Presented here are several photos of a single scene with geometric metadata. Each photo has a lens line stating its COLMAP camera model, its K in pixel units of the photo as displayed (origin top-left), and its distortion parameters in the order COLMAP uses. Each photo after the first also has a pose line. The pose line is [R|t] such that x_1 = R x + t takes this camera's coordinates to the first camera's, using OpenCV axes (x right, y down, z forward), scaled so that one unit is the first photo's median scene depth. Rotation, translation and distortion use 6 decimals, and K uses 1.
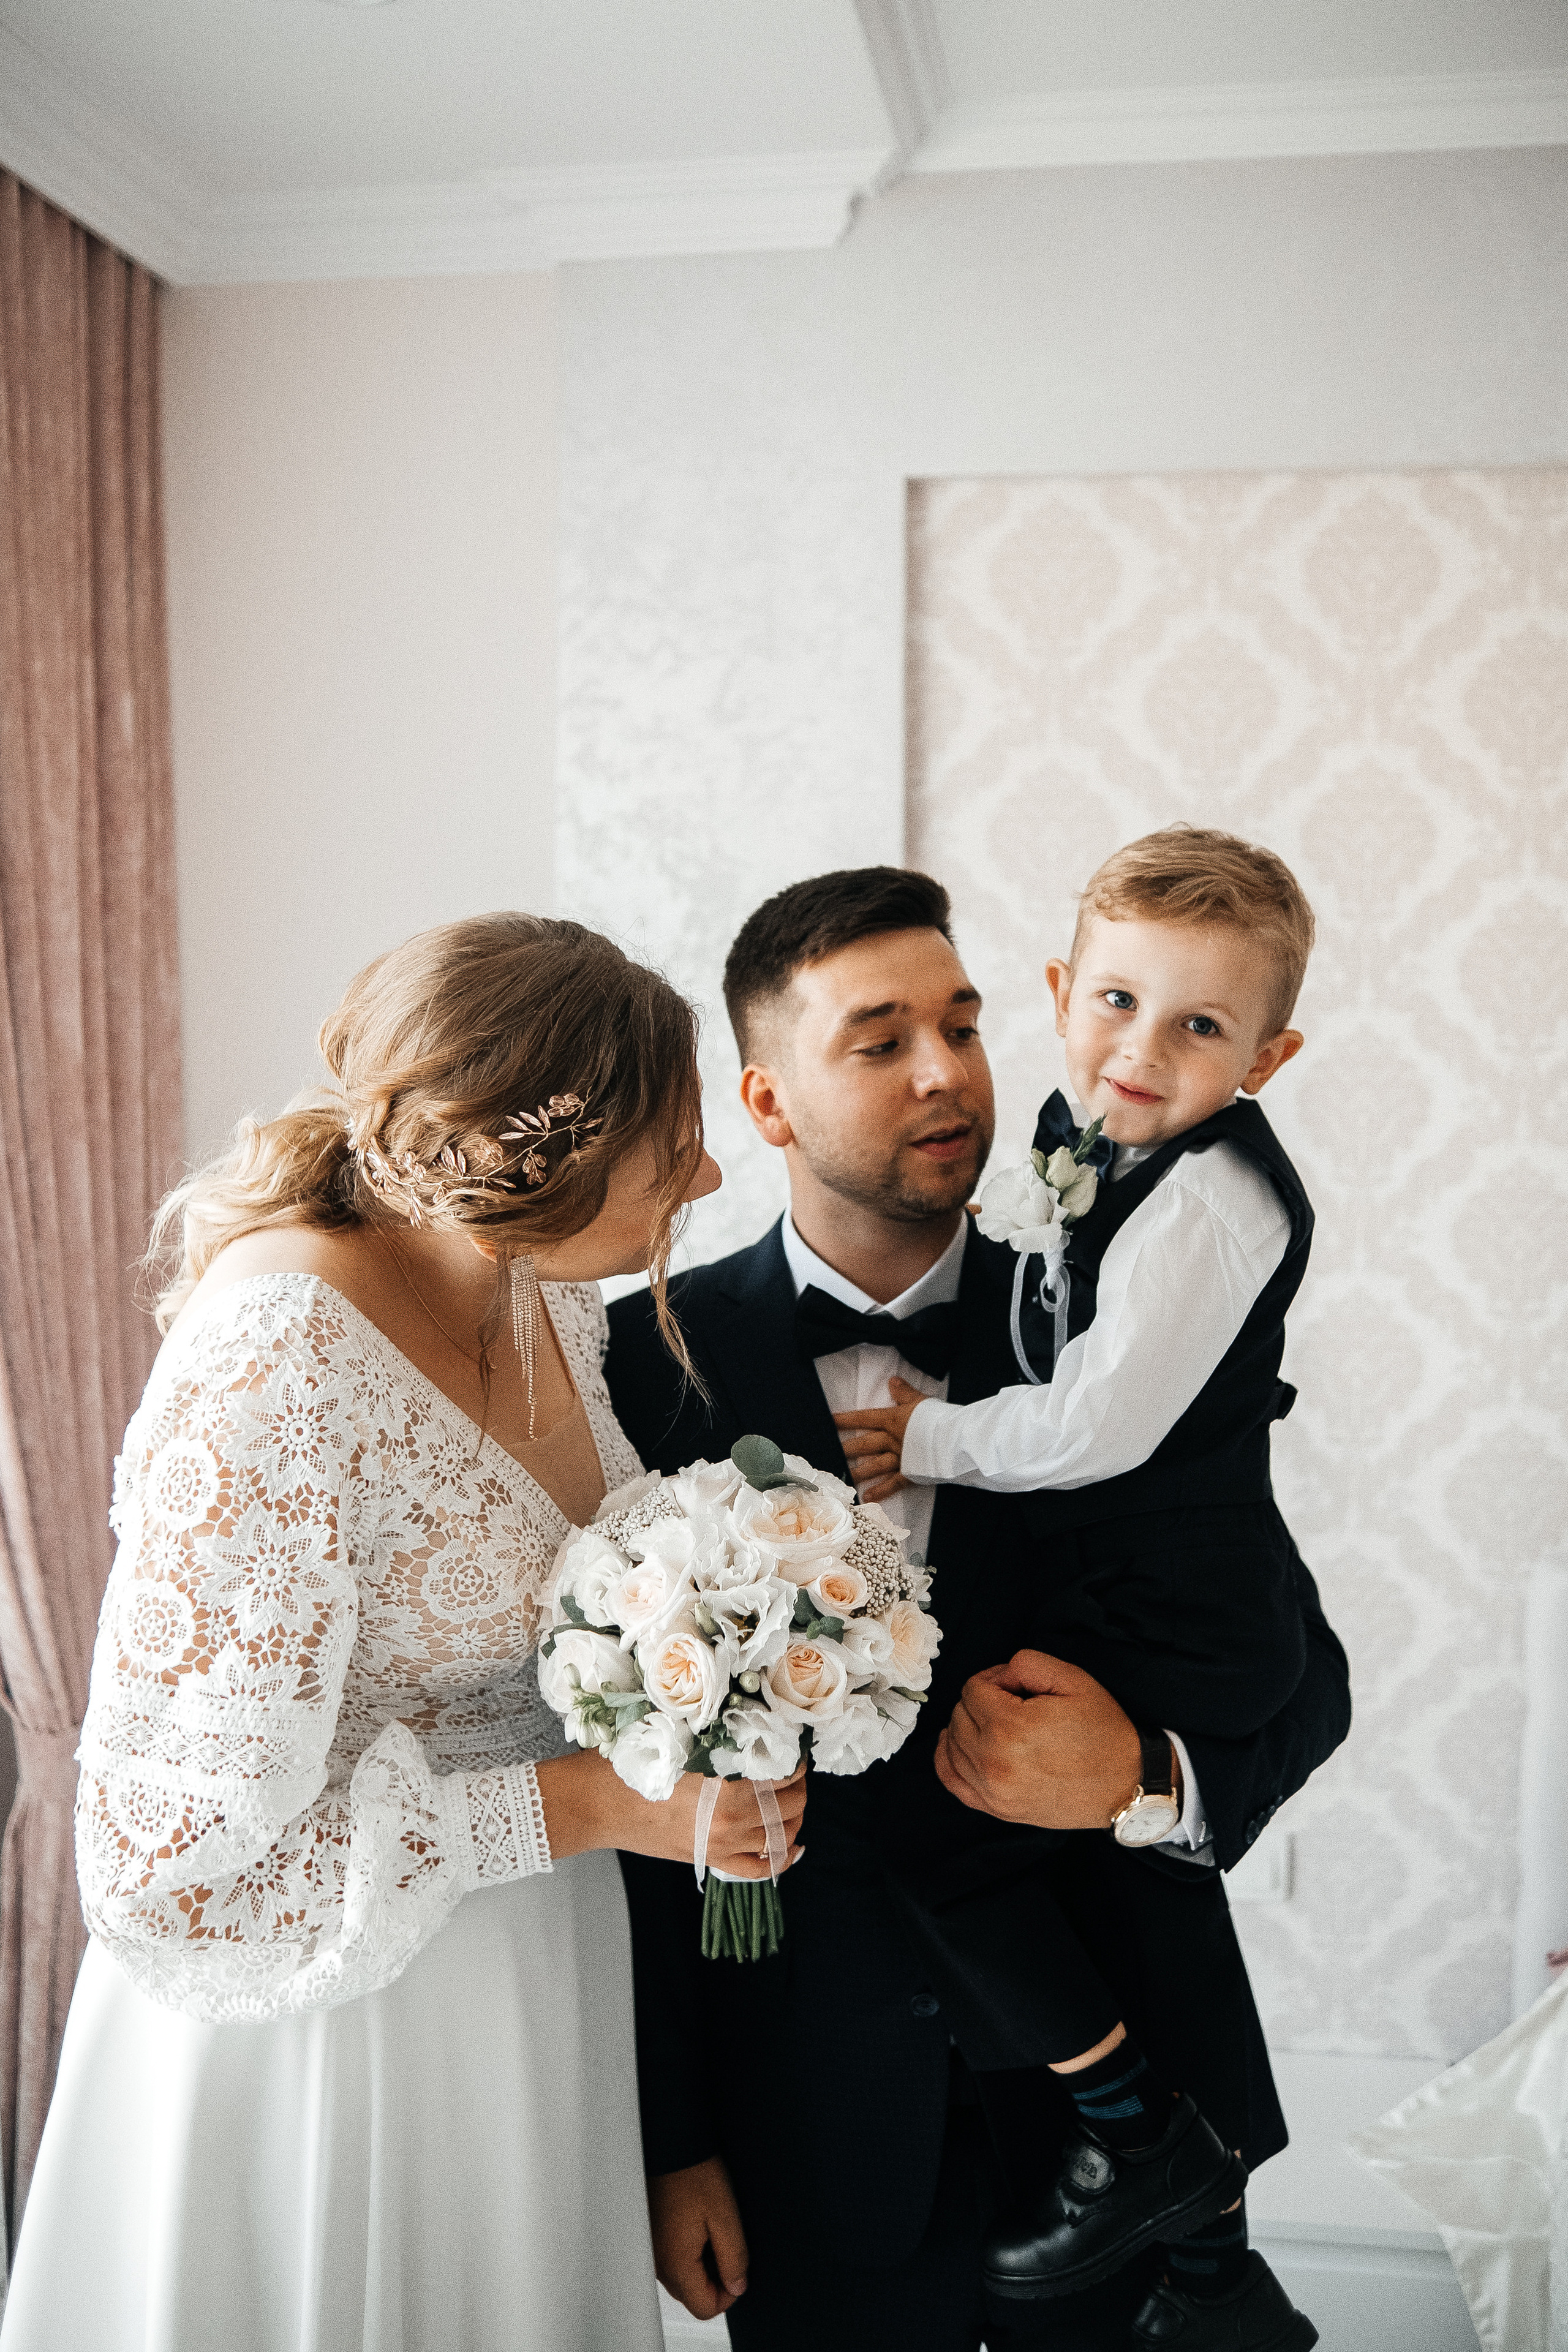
lens RADIAL K [[2193.1, 0, 743.9], [0, 2193.1, 1176.7], [0, 0, 1]] dist [-0.061045, 0.000000]
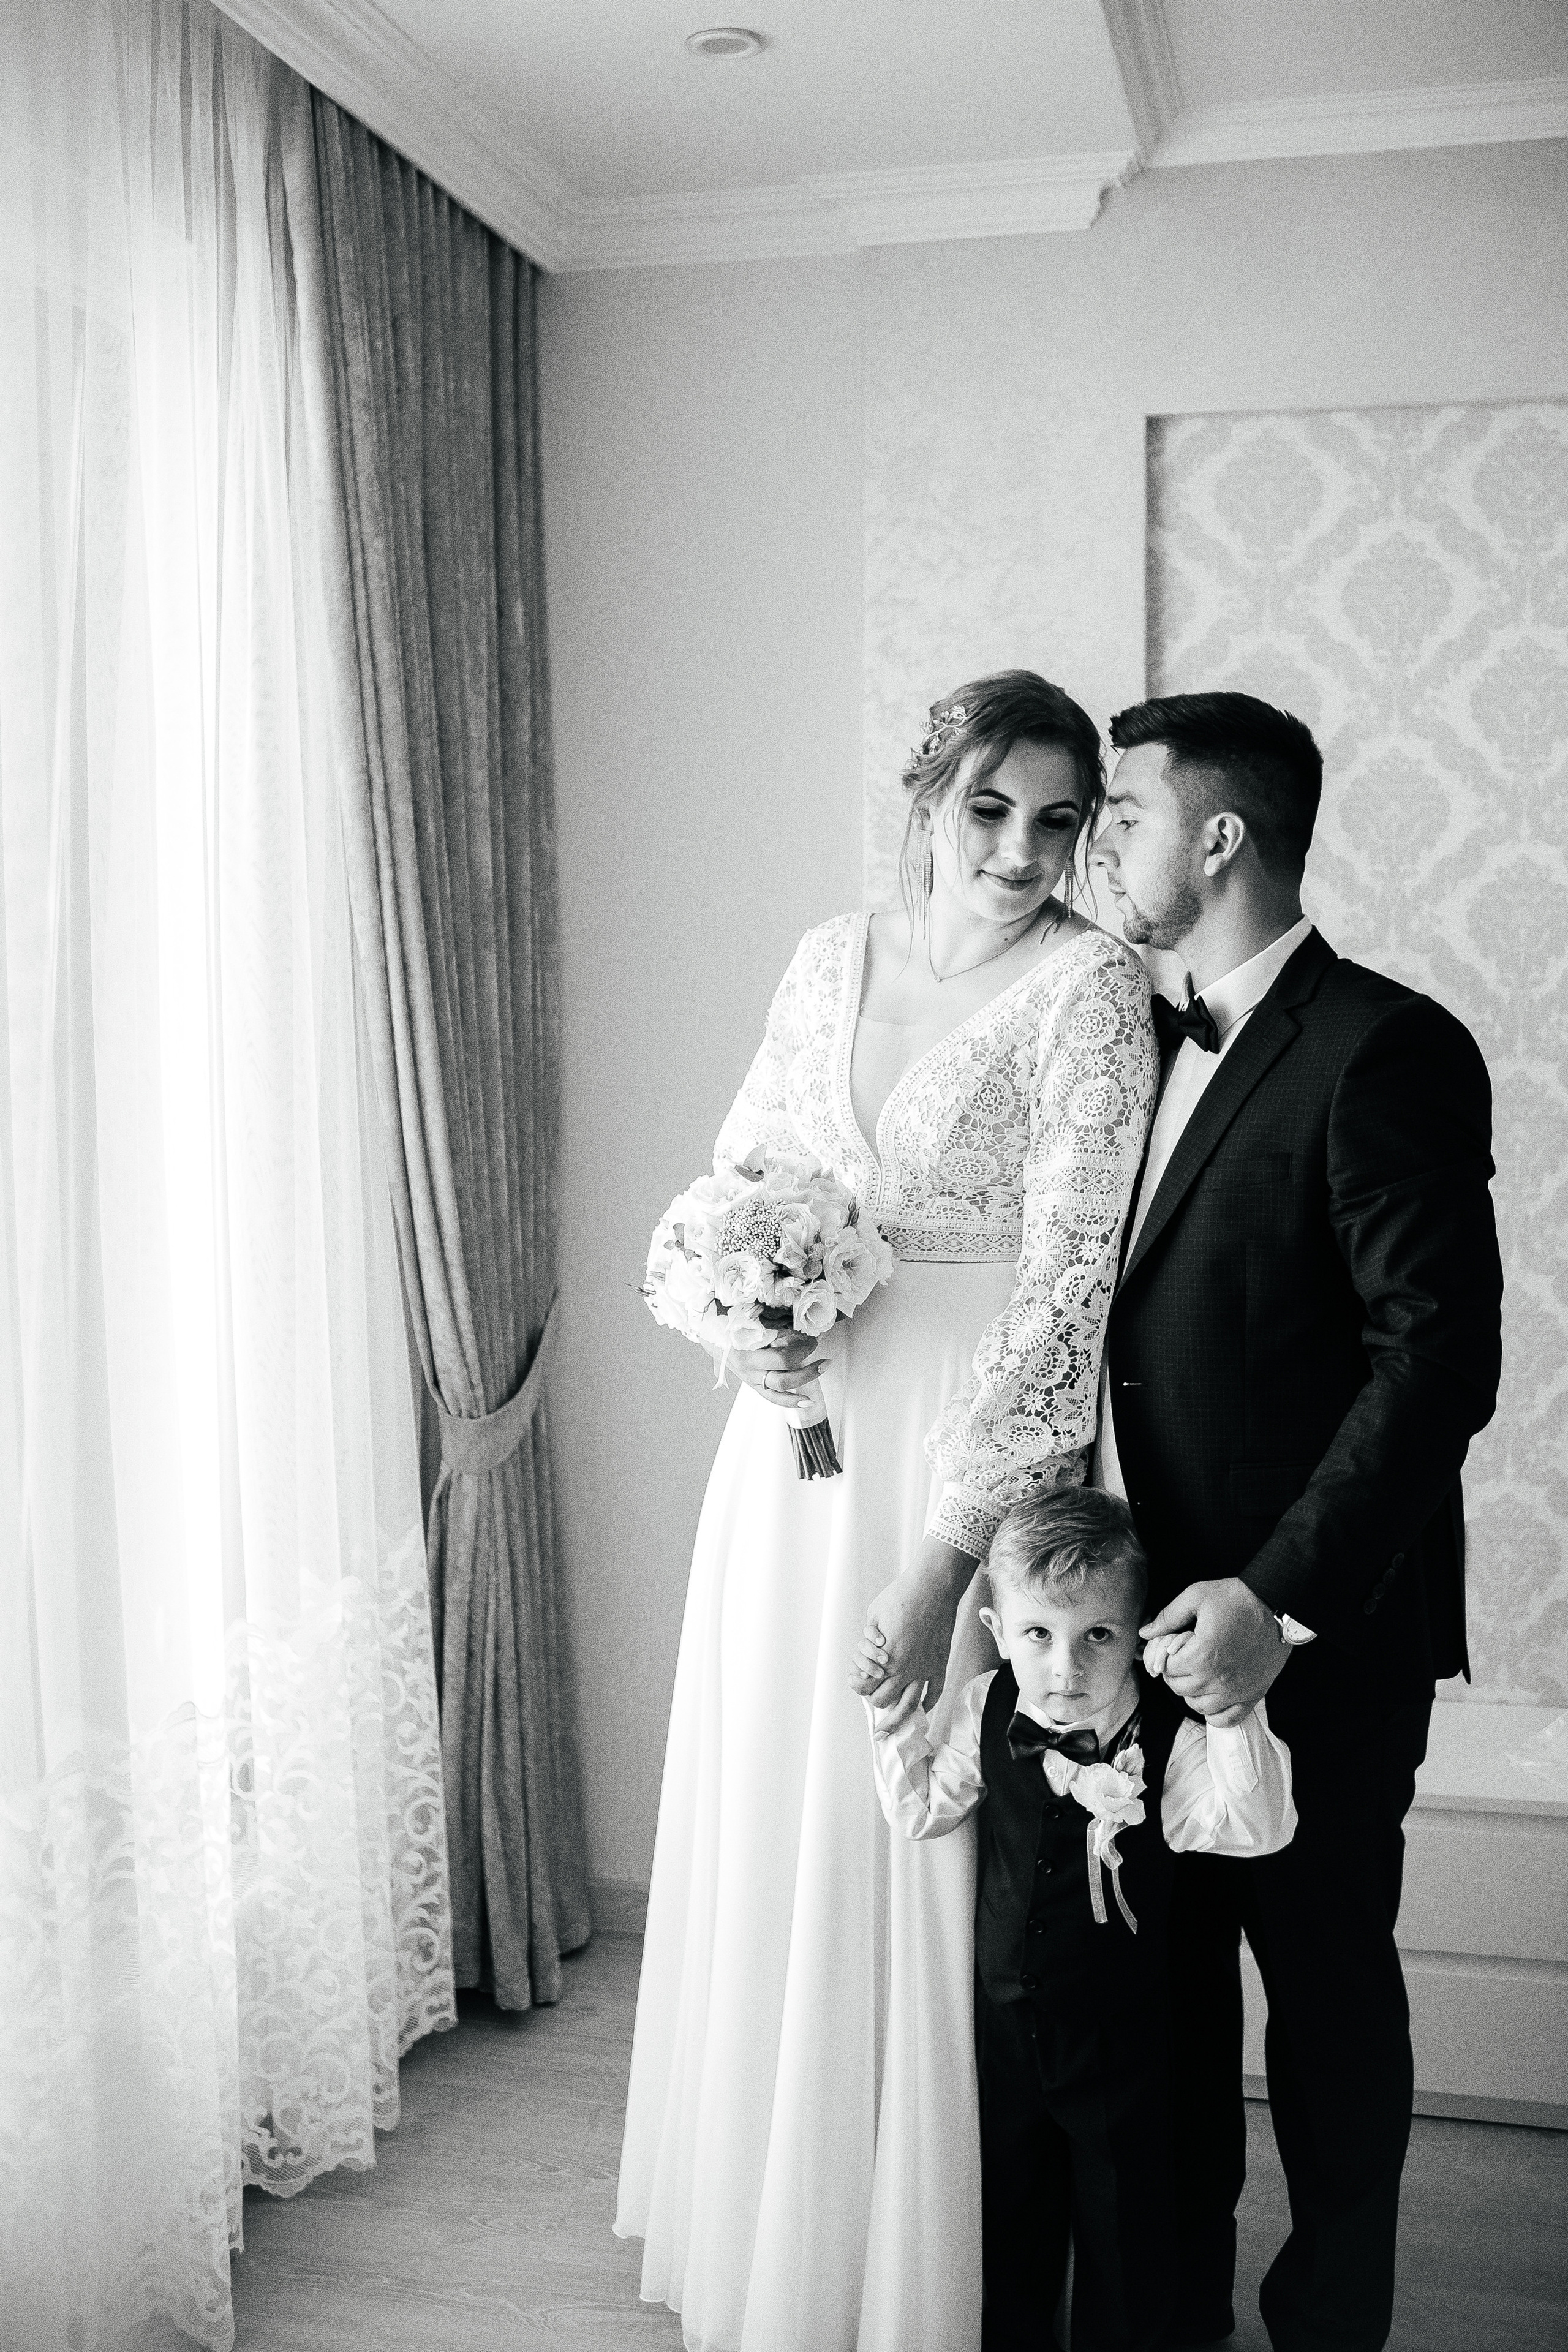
lens RADIAL K [[2193.1, 0, 795.7], [0, 2193.1, 1166.7], [0, 0, 1]] dist [-0.061045, 0.000000]
pose [[0.997633, -0.000221, -0.068768, -0.039647], [0.000983, 0.999938, 0.011049, 0.091568], [0.068761, -0.011091, 0.997572, -0.249370]]
